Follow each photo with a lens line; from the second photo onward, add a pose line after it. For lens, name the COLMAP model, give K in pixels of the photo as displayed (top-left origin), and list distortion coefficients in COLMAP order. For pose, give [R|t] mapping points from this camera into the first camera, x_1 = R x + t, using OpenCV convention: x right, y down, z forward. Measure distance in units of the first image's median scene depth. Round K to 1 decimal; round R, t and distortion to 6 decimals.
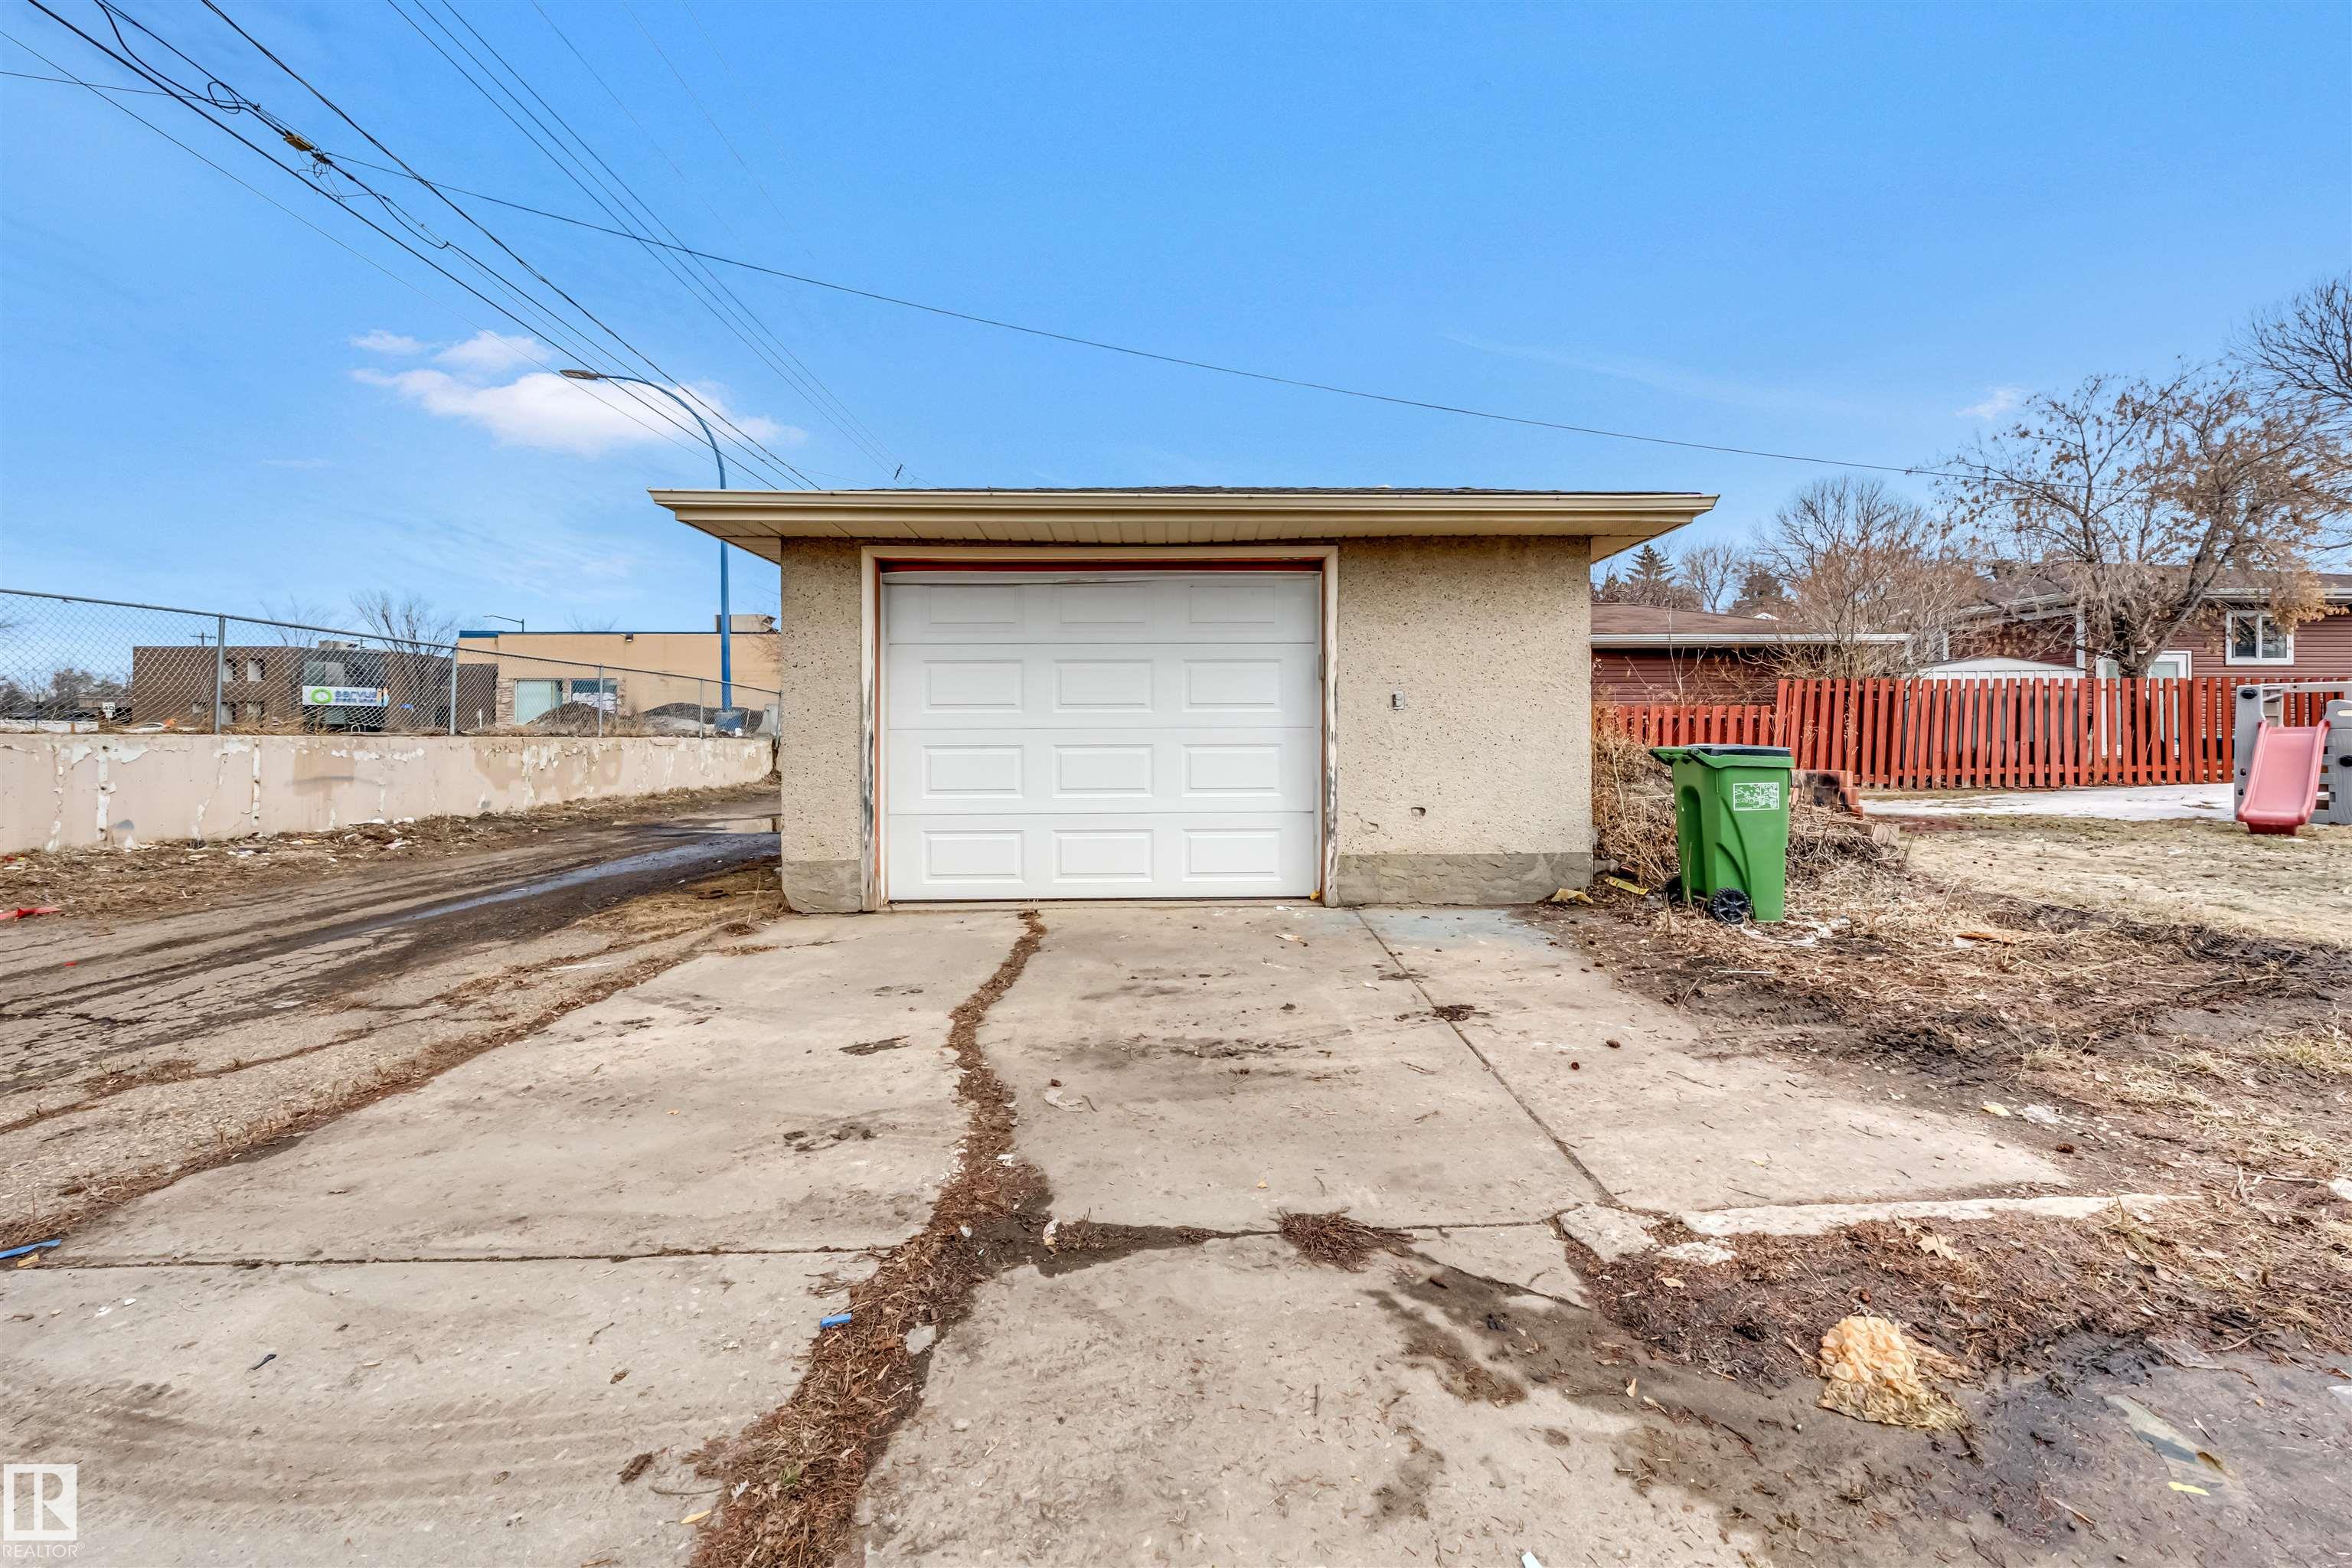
lens RADIAL K [[822.7, 0, 1180.6], [0, 822.7, 739.3], [0, 0, 1]] dist [-0.002100, -0.000173]
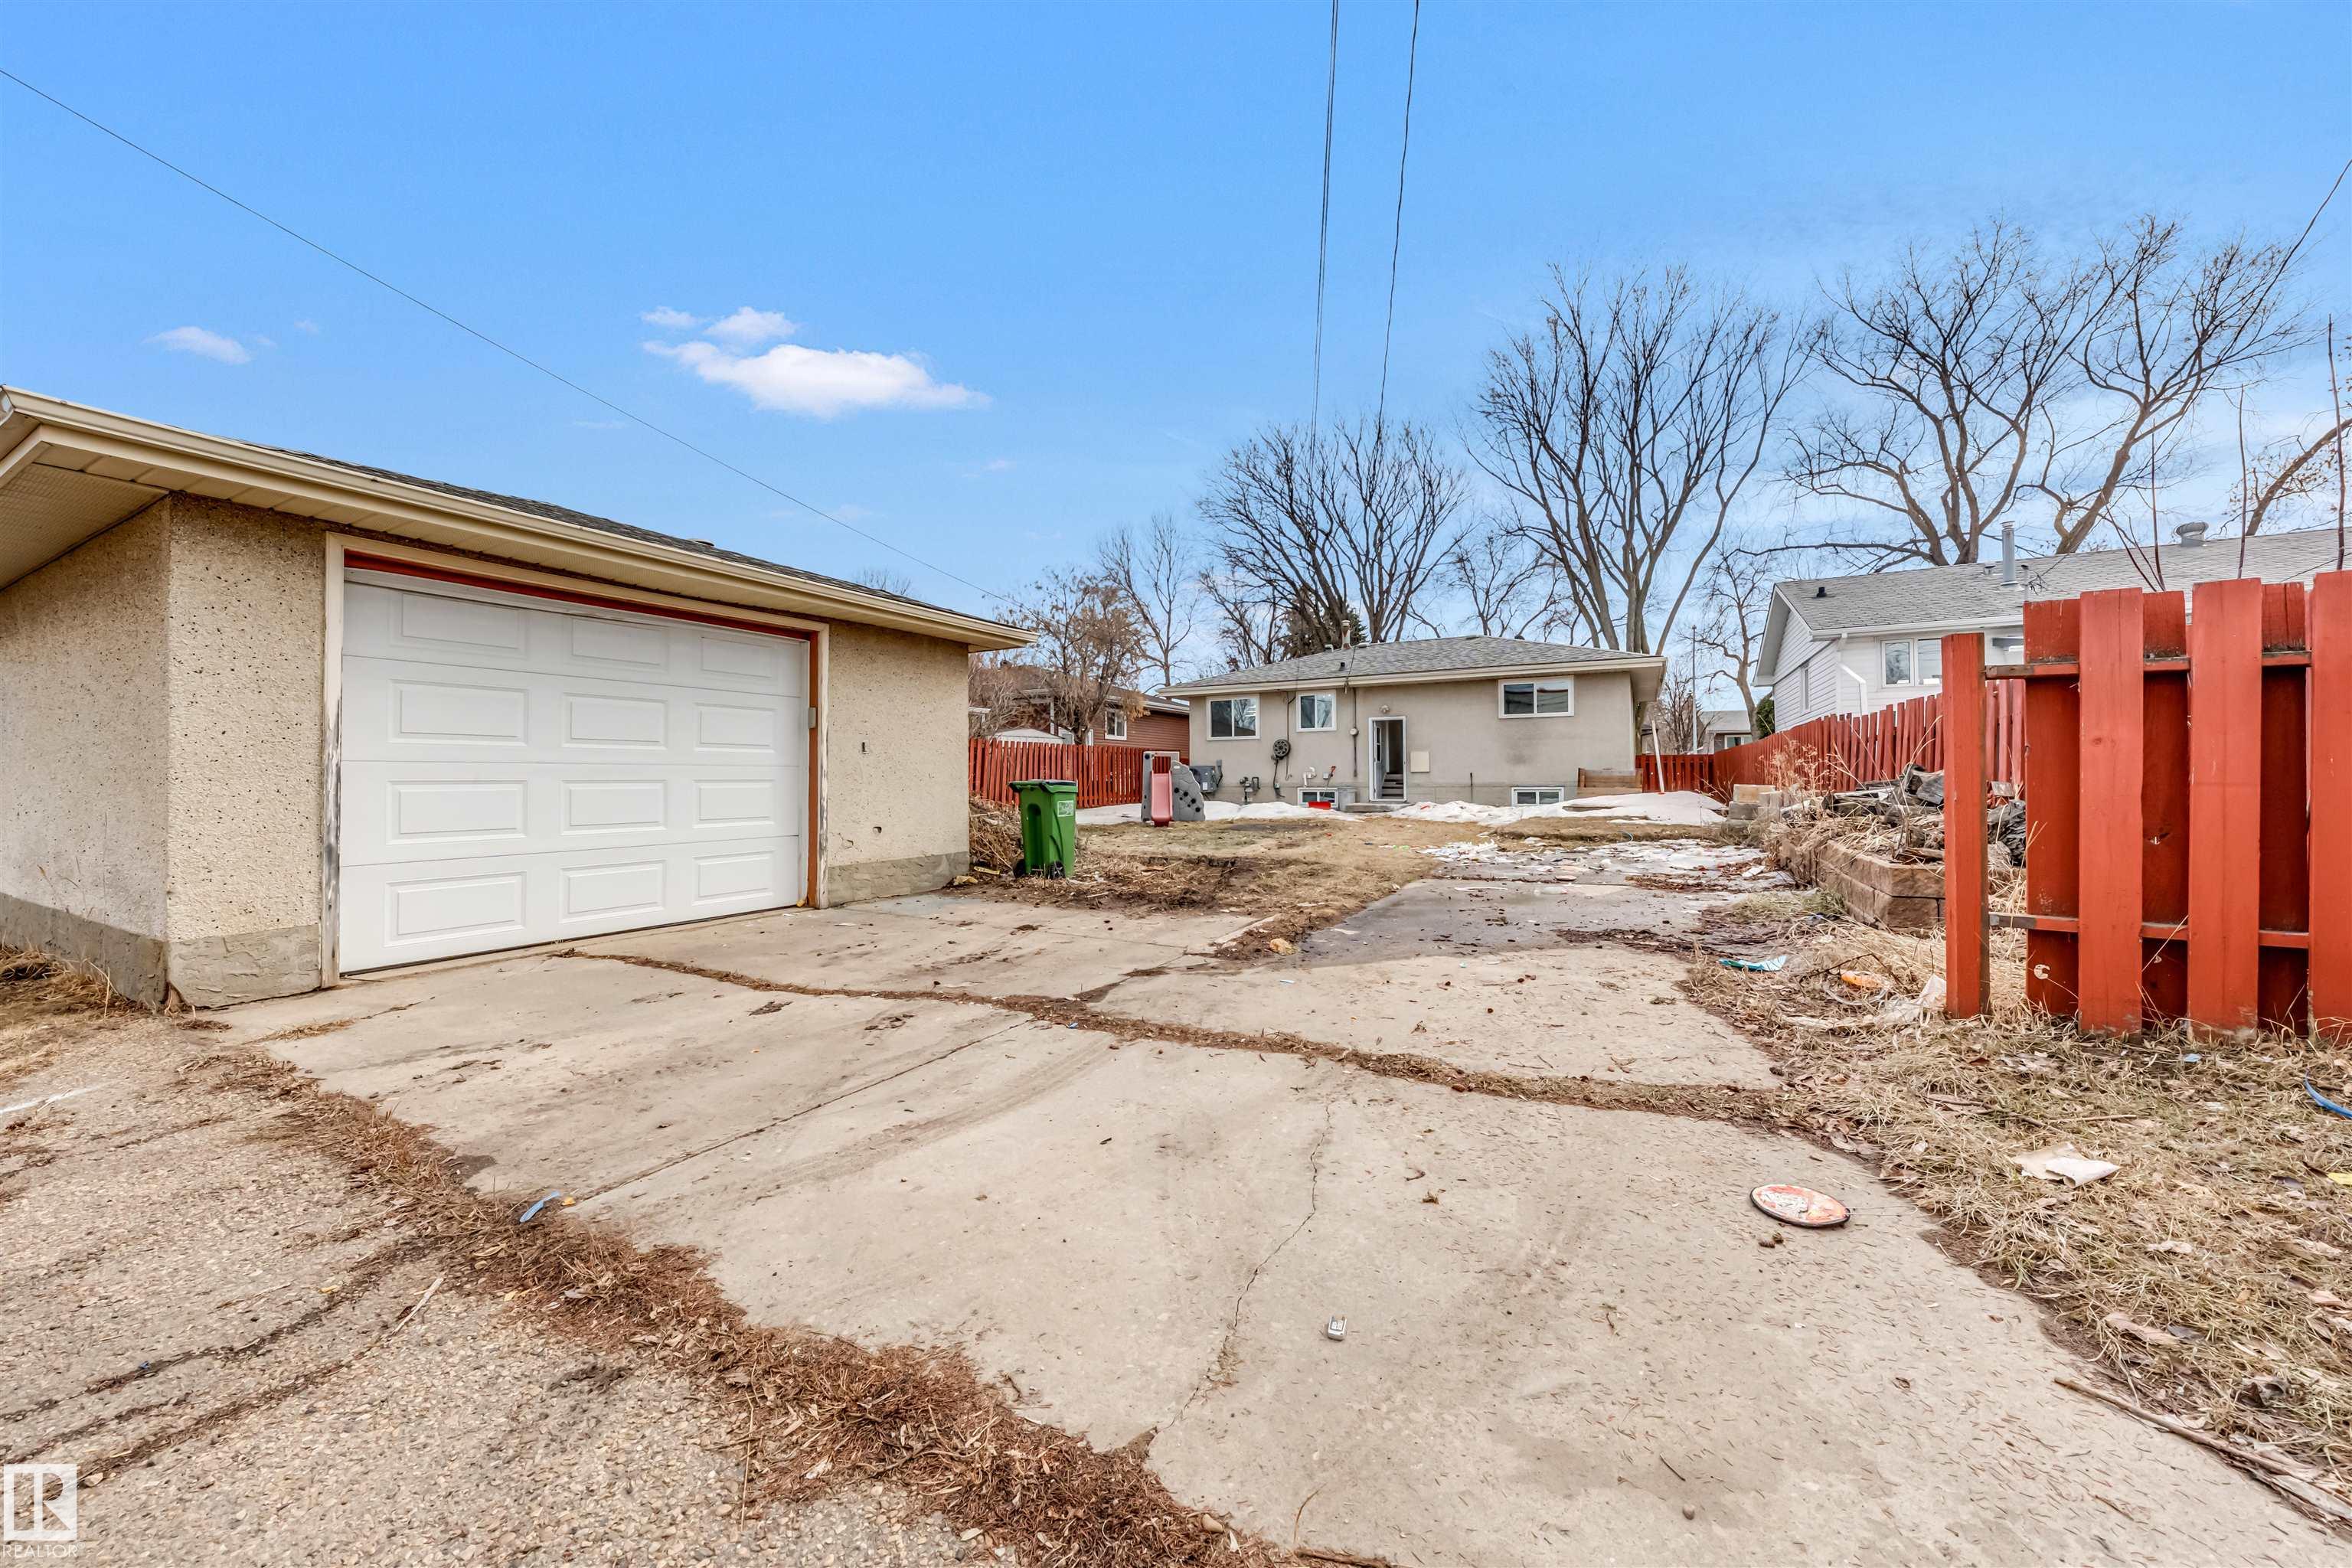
lens RADIAL K [[821.2, 0, 1170.8], [0, 821.2, 775.1], [0, 0, 1]] dist [-0.001356, 0.000072]
pose [[0.518501, 0.006314, 0.855054, -0.617596], [0.002482, 0.999957, -0.008889, 0.011437], [-0.855074, 0.006731, 0.518463, -0.111624]]
